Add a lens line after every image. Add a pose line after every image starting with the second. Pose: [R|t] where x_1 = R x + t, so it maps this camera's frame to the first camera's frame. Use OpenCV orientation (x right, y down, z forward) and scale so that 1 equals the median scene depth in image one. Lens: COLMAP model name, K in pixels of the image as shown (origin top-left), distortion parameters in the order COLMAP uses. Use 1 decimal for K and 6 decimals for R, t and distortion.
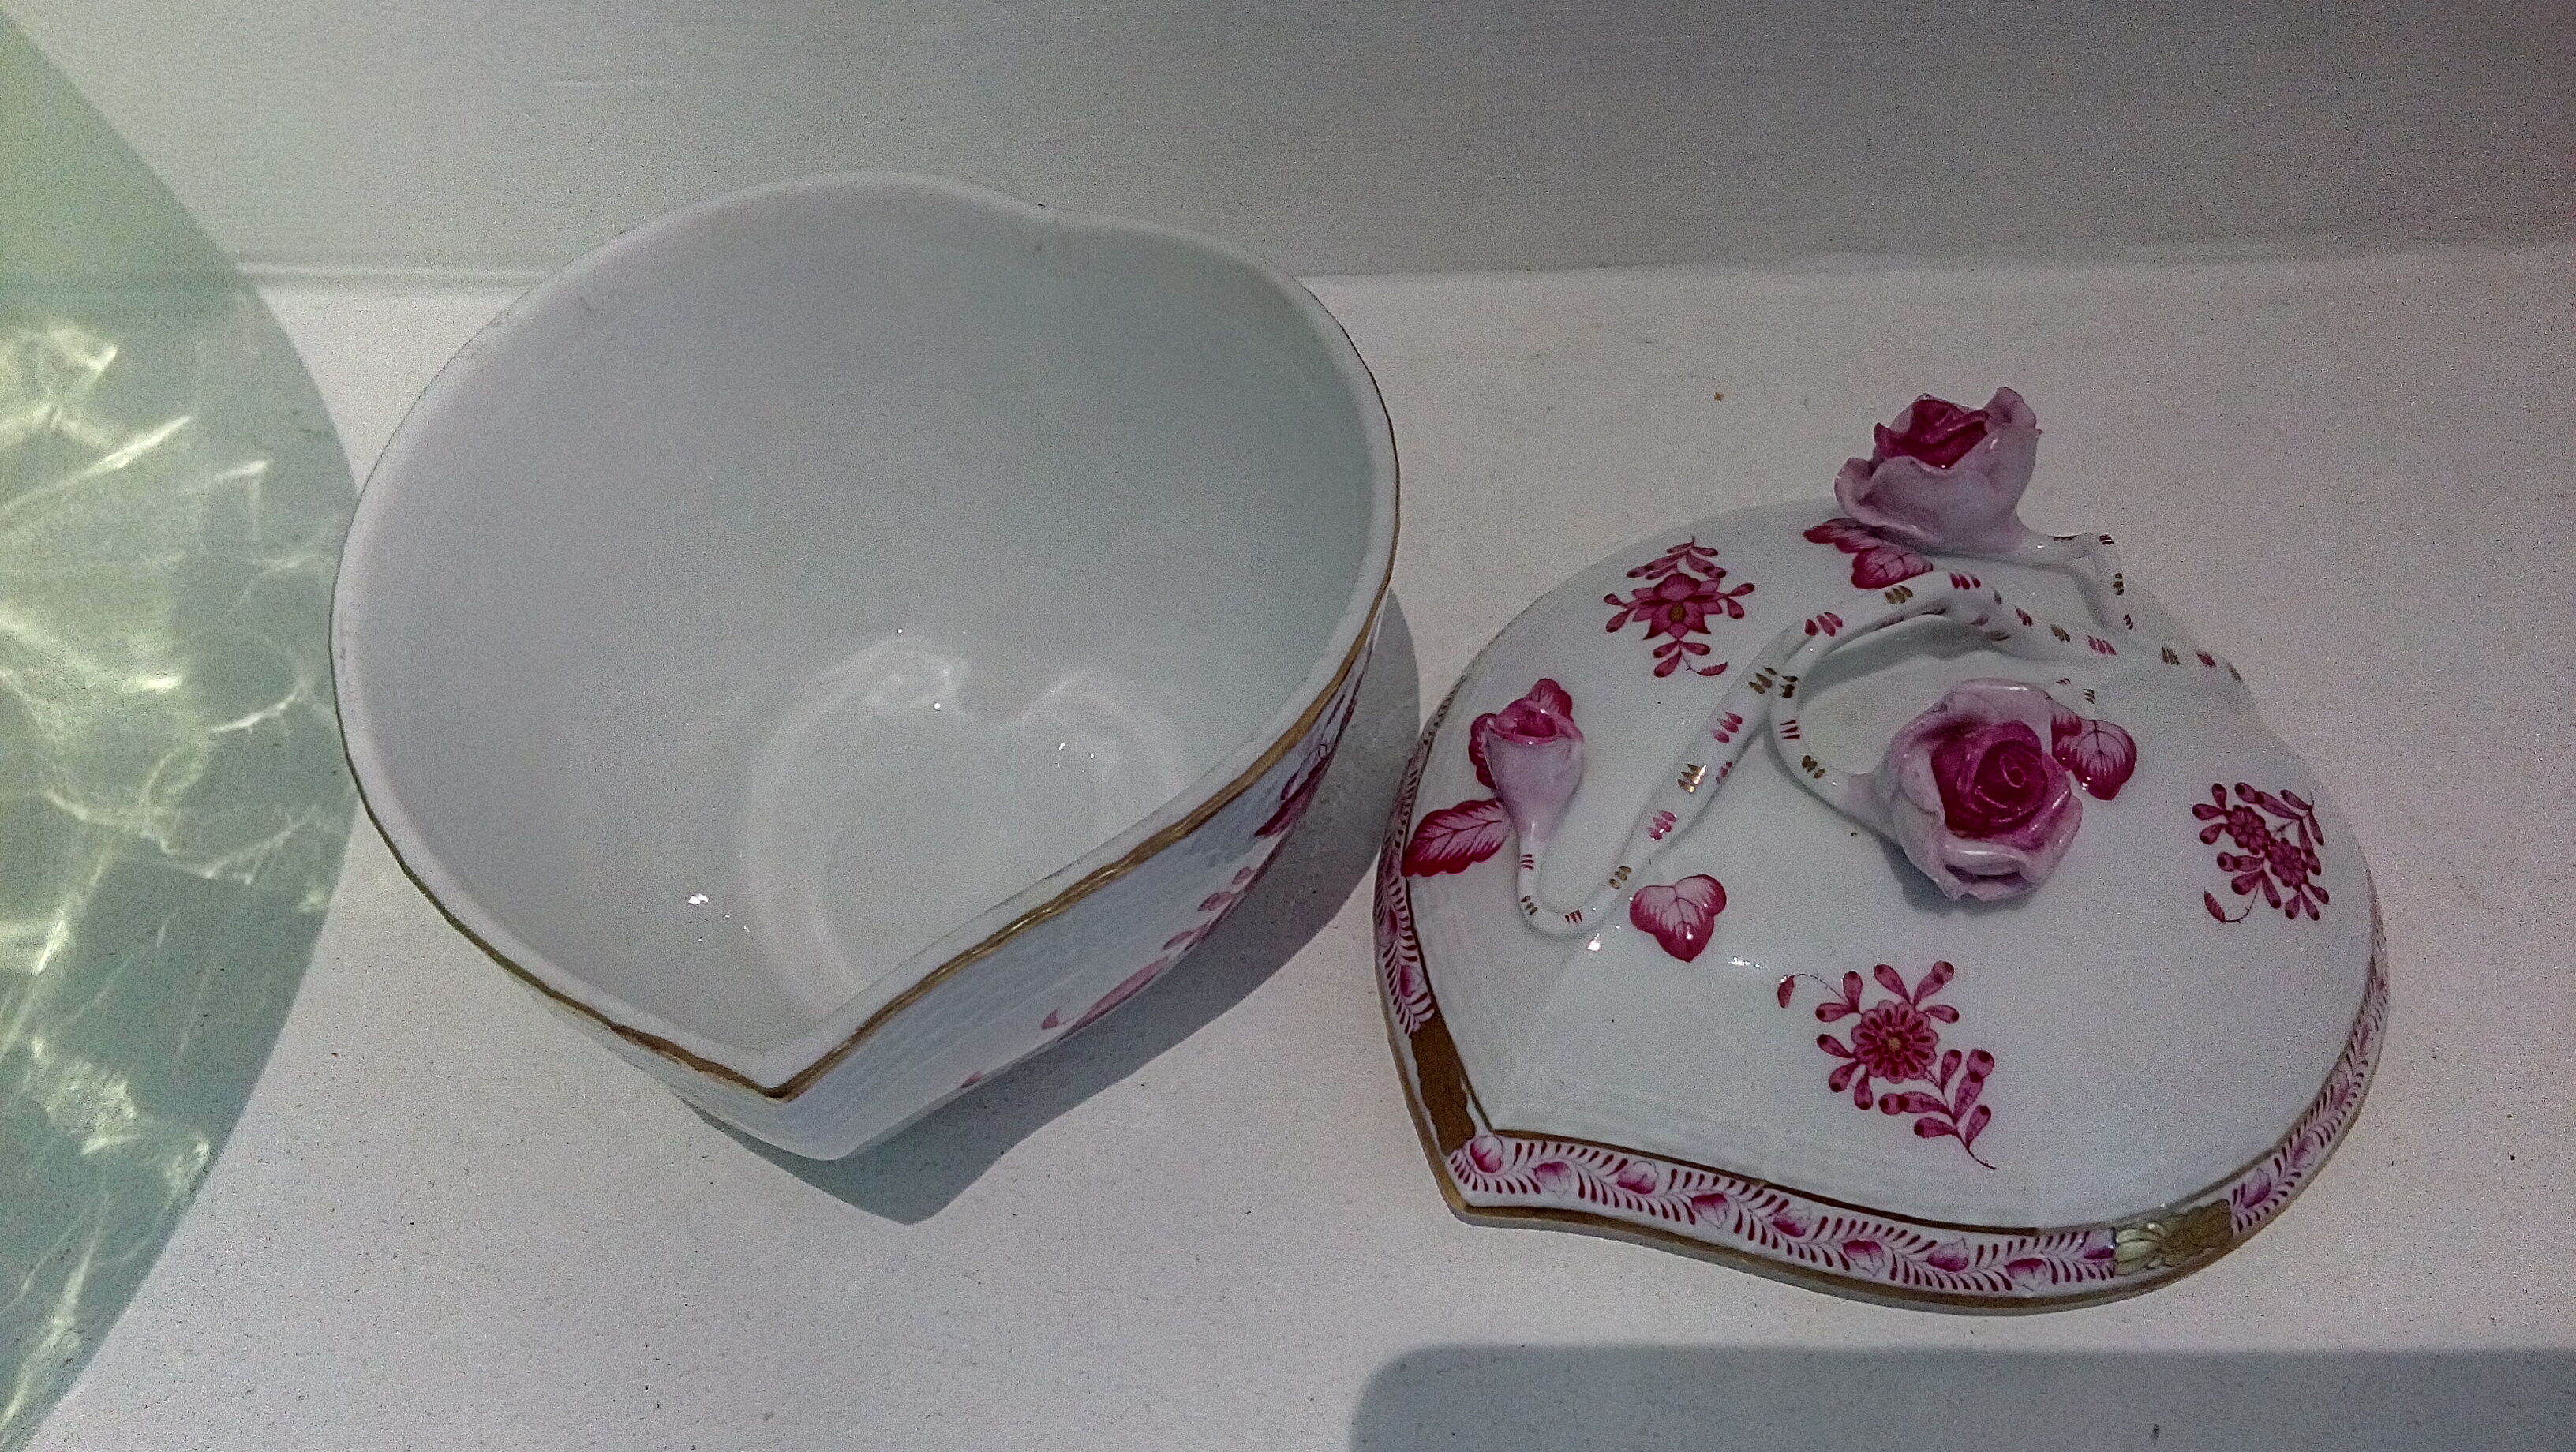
lens RADIAL K [[2095.5, 0, 1294.9], [0, 2095.5, 723.4], [0, 0, 1]] dist [0.232521, -0.509613]
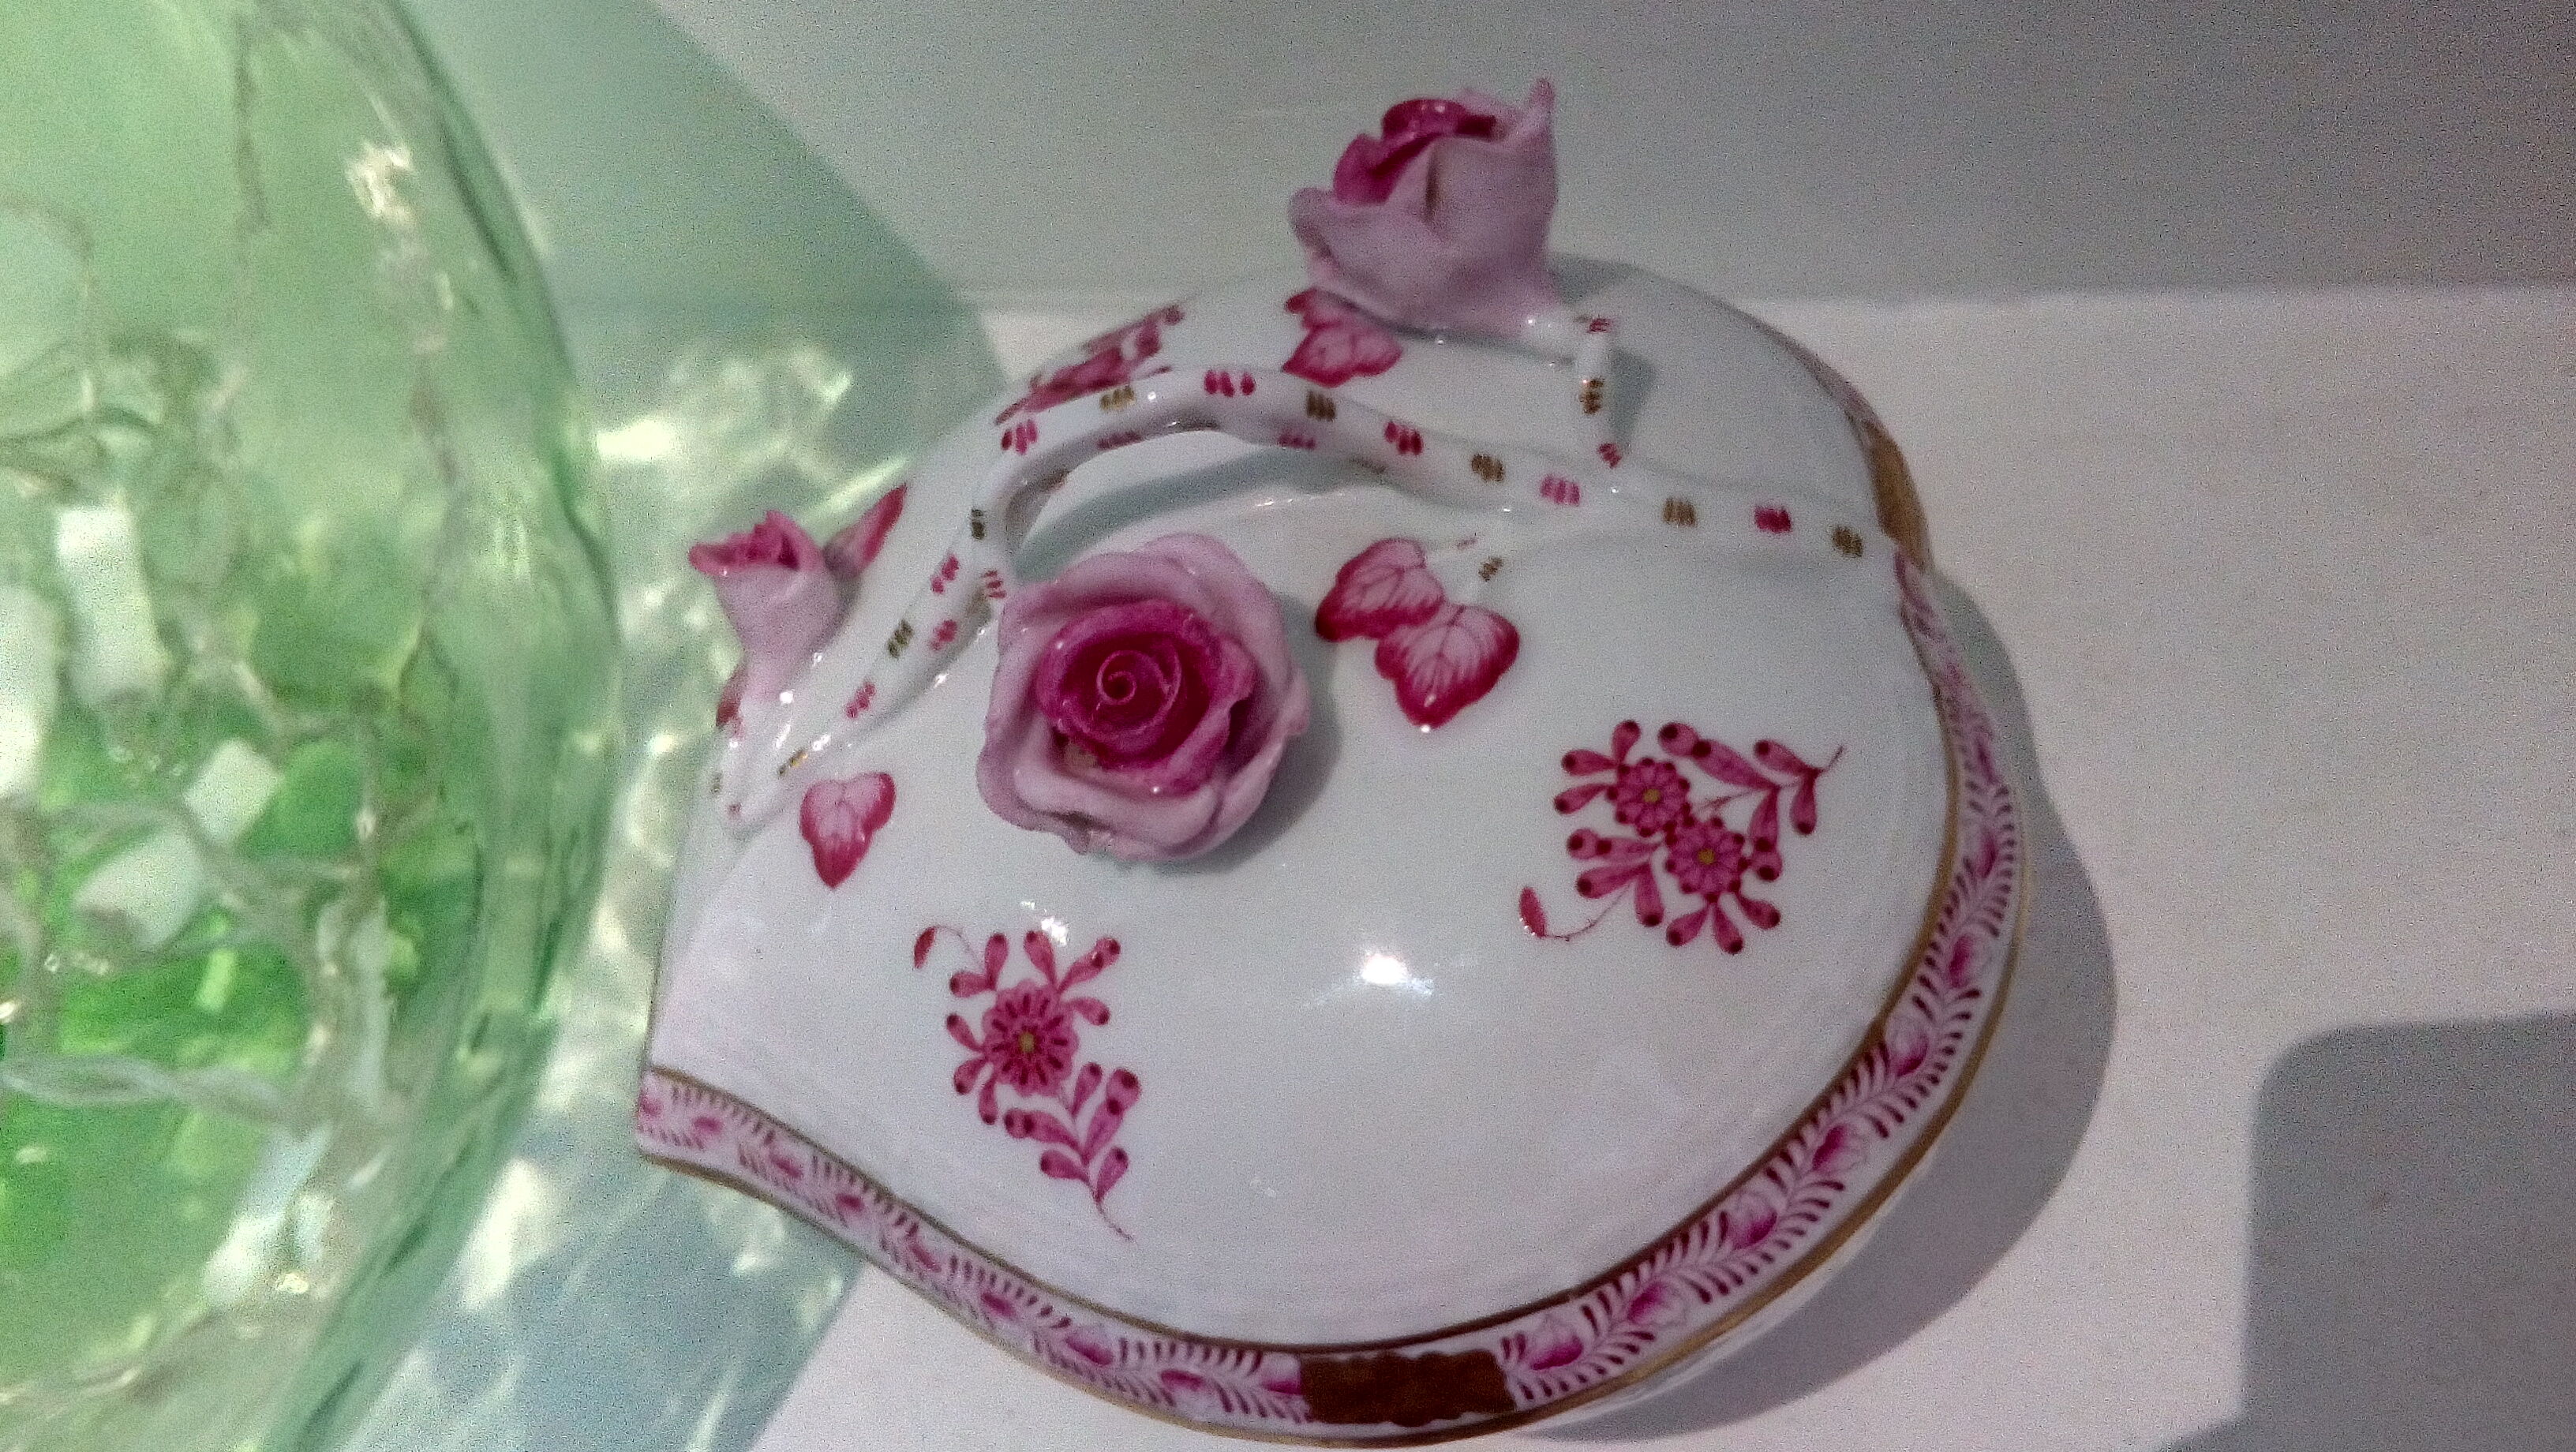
lens RADIAL K [[2095.5, 0, 1294.9], [0, 2095.5, 723.4], [0, 0, 1]] dist [0.232521, -0.509613]
pose [[0.913700, 0.110726, -0.391013, 0.608799], [-0.057844, 0.987804, 0.144559, -0.058826], [0.402251, -0.109466, 0.908962, 0.401712]]
